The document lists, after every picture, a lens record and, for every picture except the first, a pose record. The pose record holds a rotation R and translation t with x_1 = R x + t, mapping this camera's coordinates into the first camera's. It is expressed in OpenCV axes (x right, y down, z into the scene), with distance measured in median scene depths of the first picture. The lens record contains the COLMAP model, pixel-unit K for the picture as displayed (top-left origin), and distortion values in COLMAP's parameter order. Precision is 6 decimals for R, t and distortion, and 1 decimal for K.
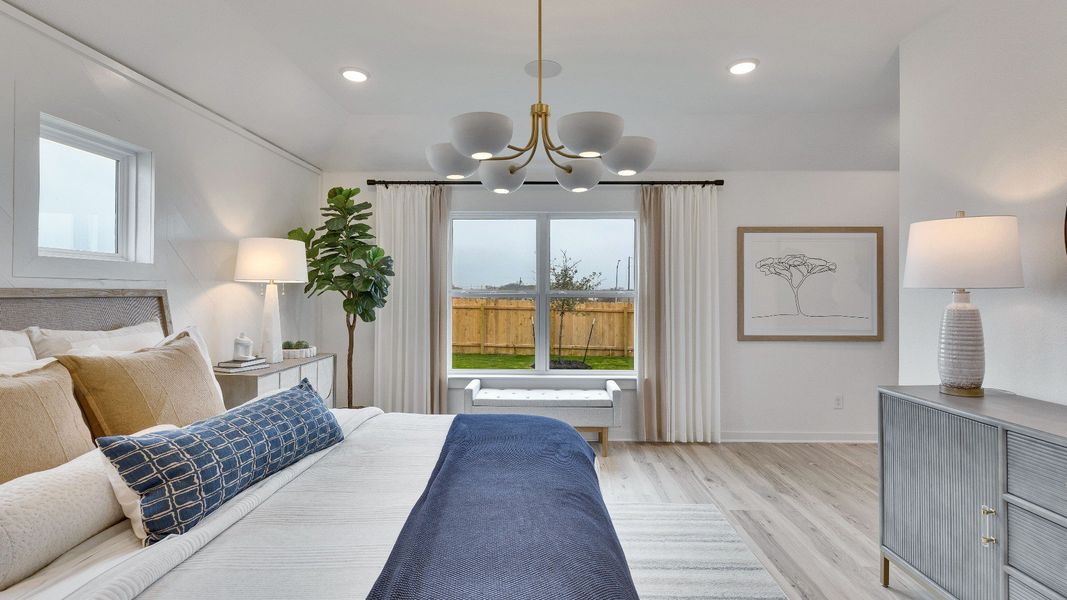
lens RADIAL K [[473.3, 0, 536.6], [0, 473.3, 288.6], [0, 0, 1]] dist [0.002429, -0.000642]
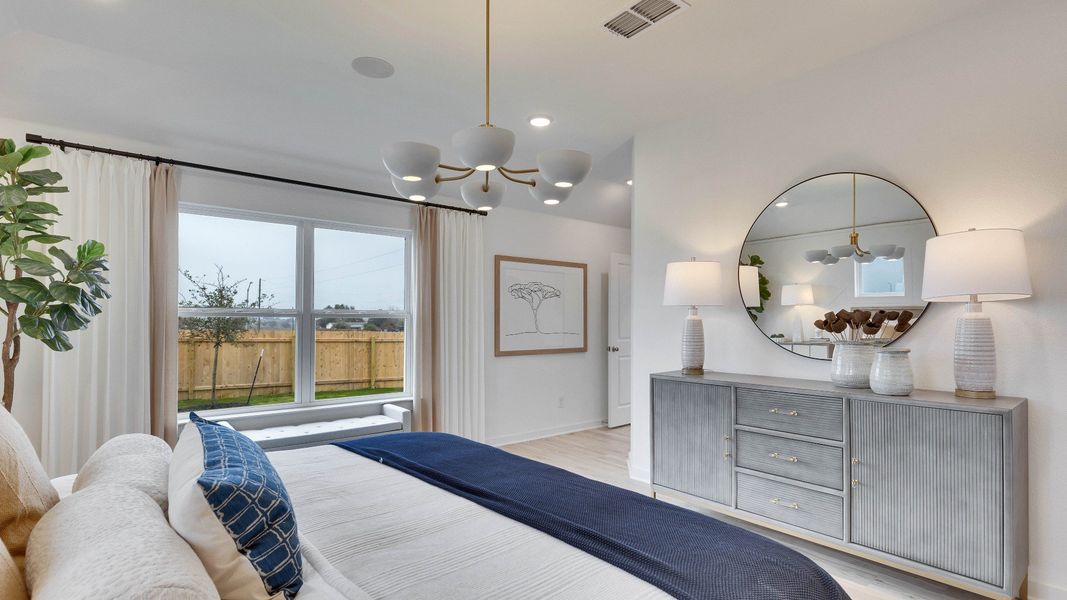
lens RADIAL K [[507.1, 0, 532.3], [0, 507.1, 315.2], [0, 0, 1]] dist [0.004487, 0.000182]
pose [[0.765757, 0.007187, 0.643090, -0.282070], [-0.004263, 0.999972, -0.006099, 0.019770], [-0.643116, 0.001929, 0.765766, 0.027174]]
